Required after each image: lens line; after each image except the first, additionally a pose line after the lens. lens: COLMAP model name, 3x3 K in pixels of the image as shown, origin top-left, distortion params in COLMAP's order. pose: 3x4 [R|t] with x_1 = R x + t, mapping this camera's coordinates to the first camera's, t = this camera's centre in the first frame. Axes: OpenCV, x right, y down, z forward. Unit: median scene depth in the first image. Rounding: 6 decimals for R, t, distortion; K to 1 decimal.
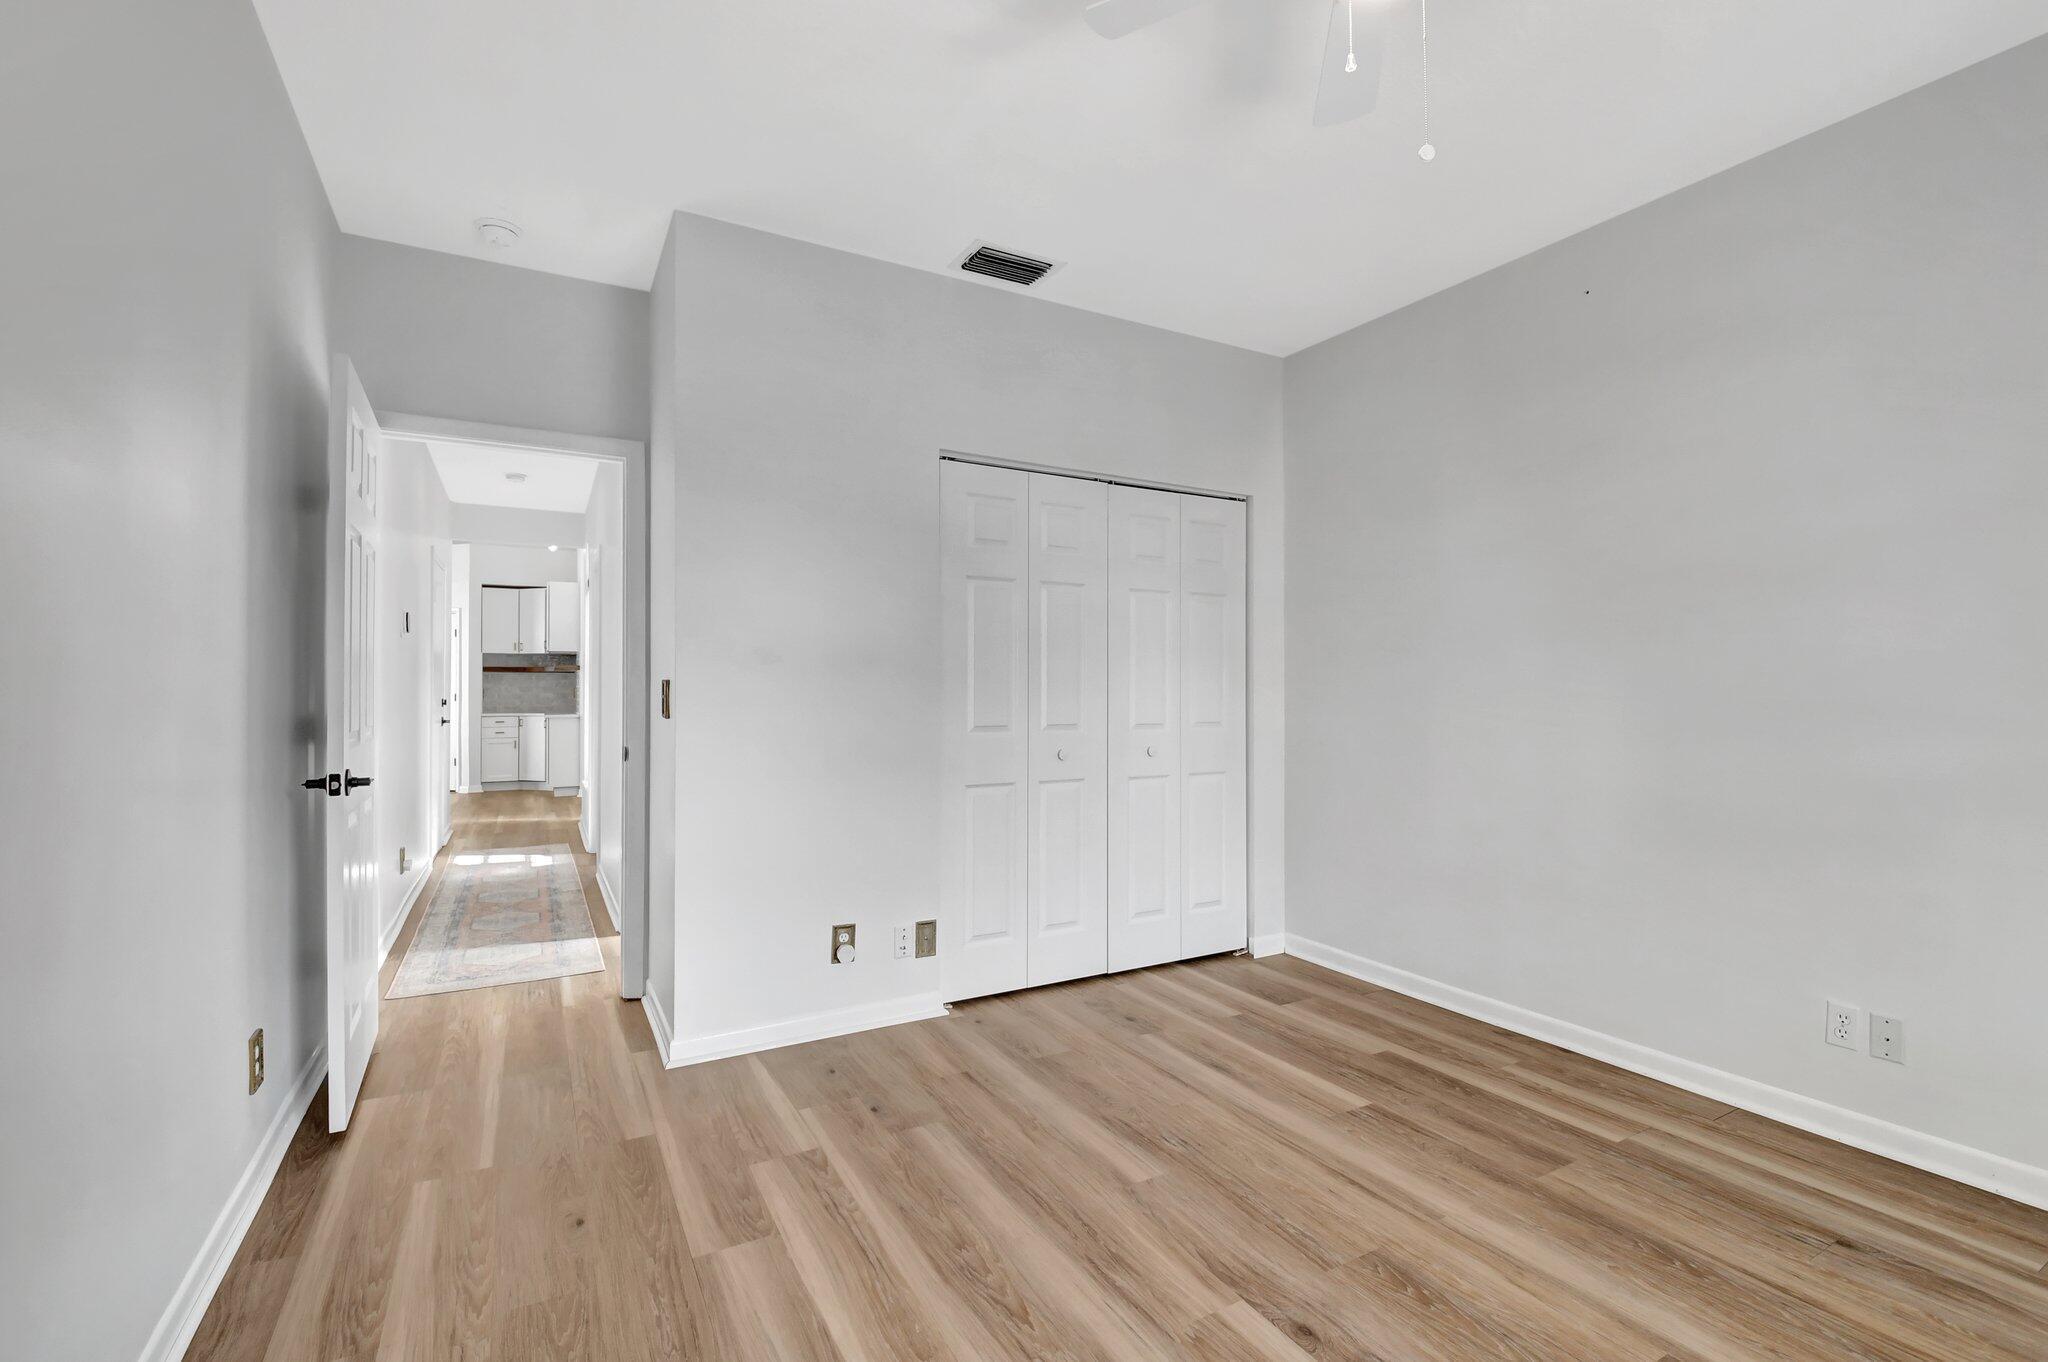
lens RADIAL K [[926.8, 0, 1053.5], [0, 926.8, 678.6], [0, 0, 1]] dist [-0.001223, -0.013582]
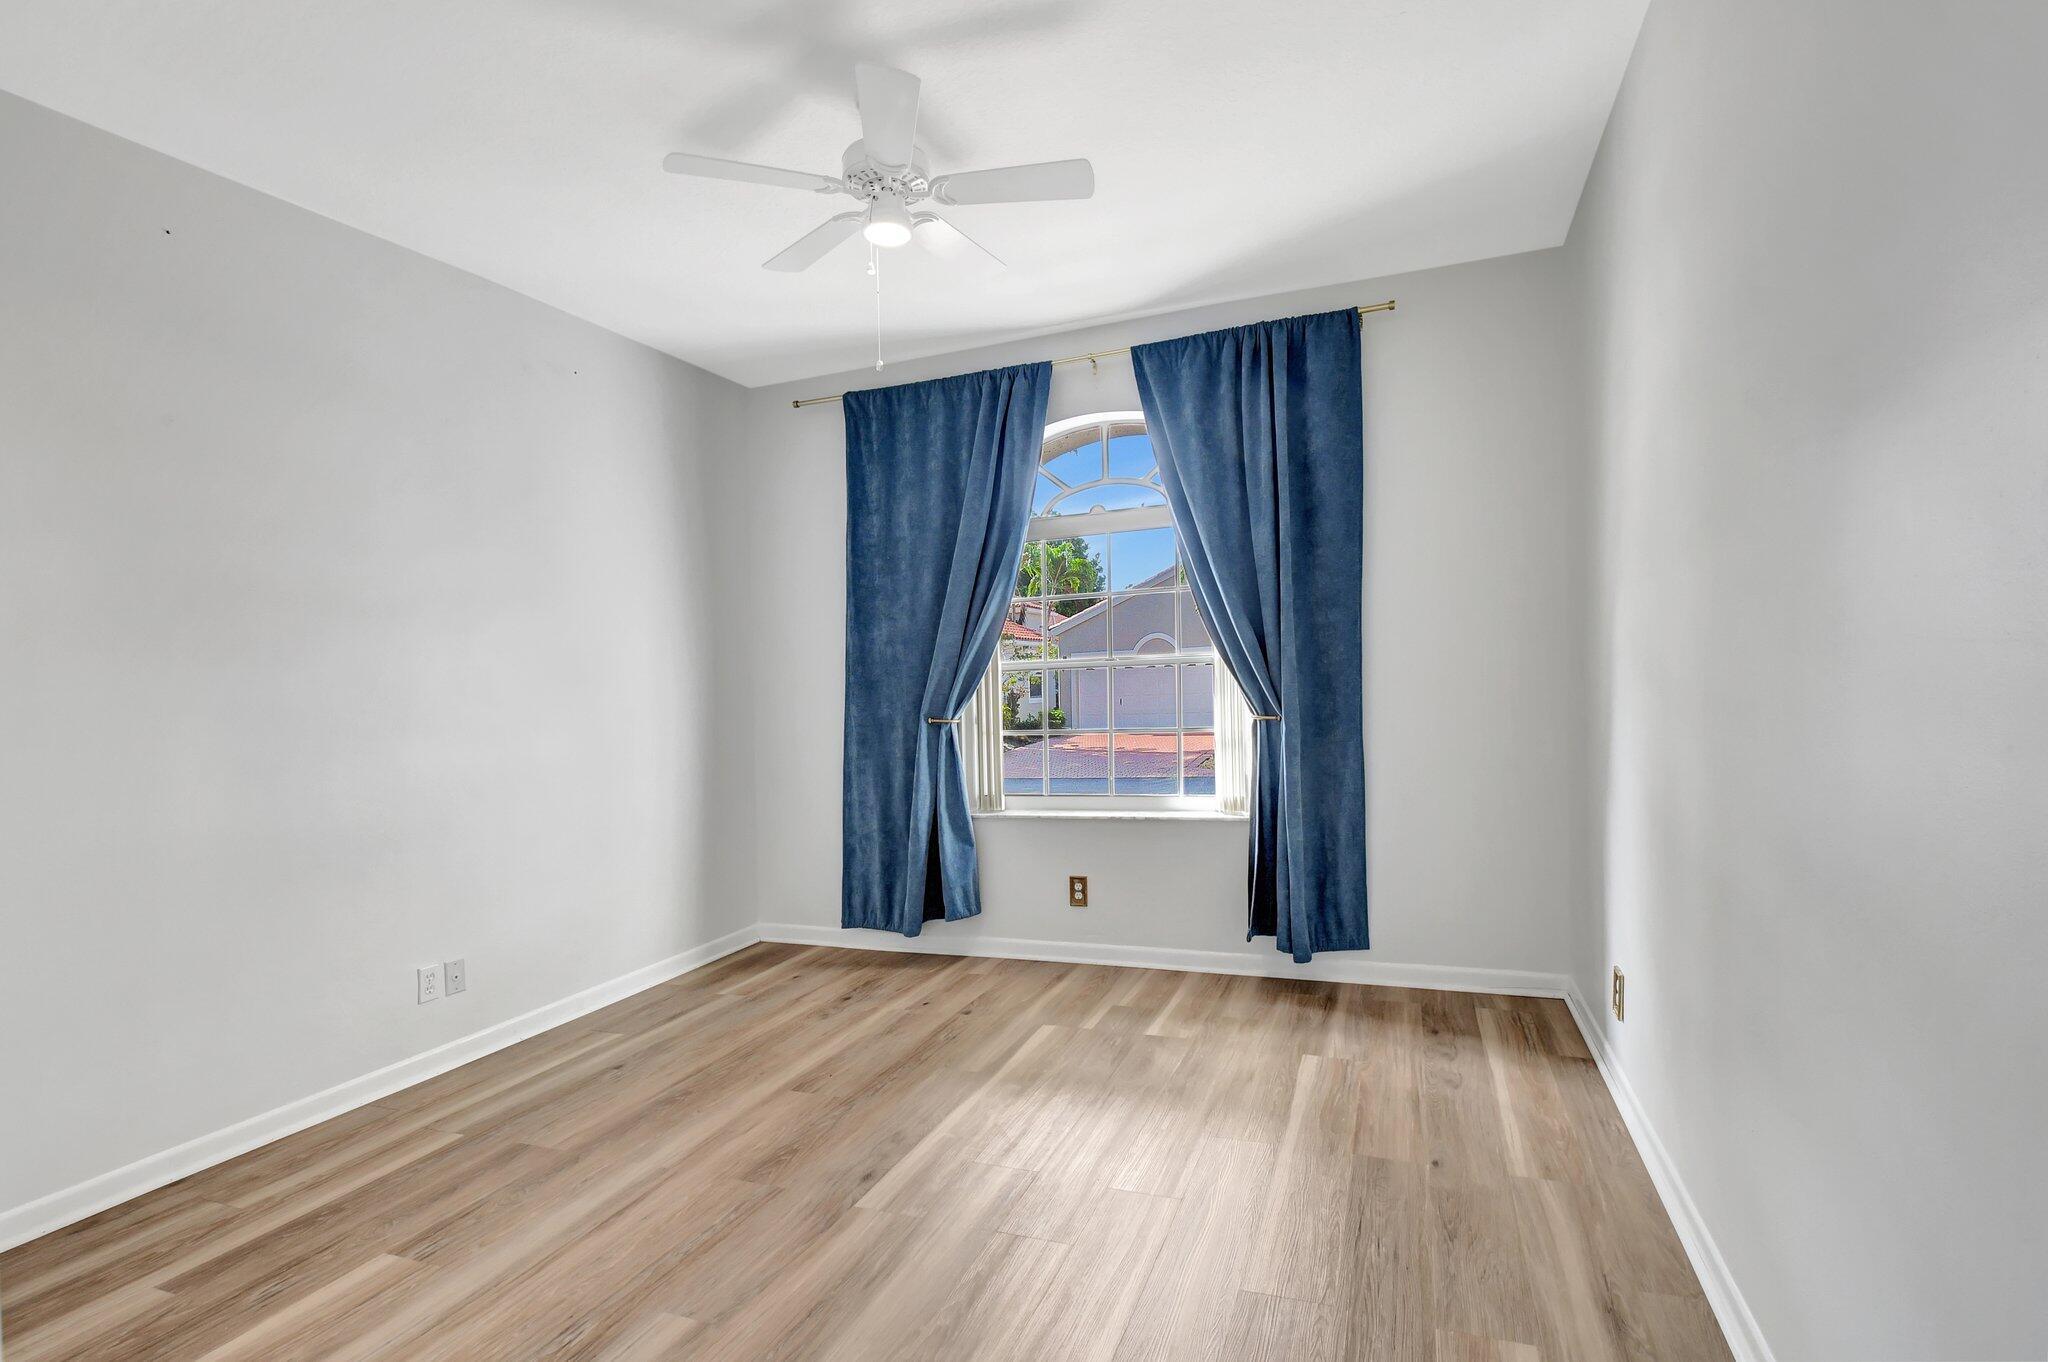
lens RADIAL K [[926.8, 0, 1053.5], [0, 926.8, 678.6], [0, 0, 1]] dist [-0.001223, -0.013582]
pose [[-0.626761, 0.028498, 0.778690, -0.684055], [0.030592, 0.999460, -0.011954, 0.004068], [-0.778611, 0.016329, -0.627295, 1.148591]]
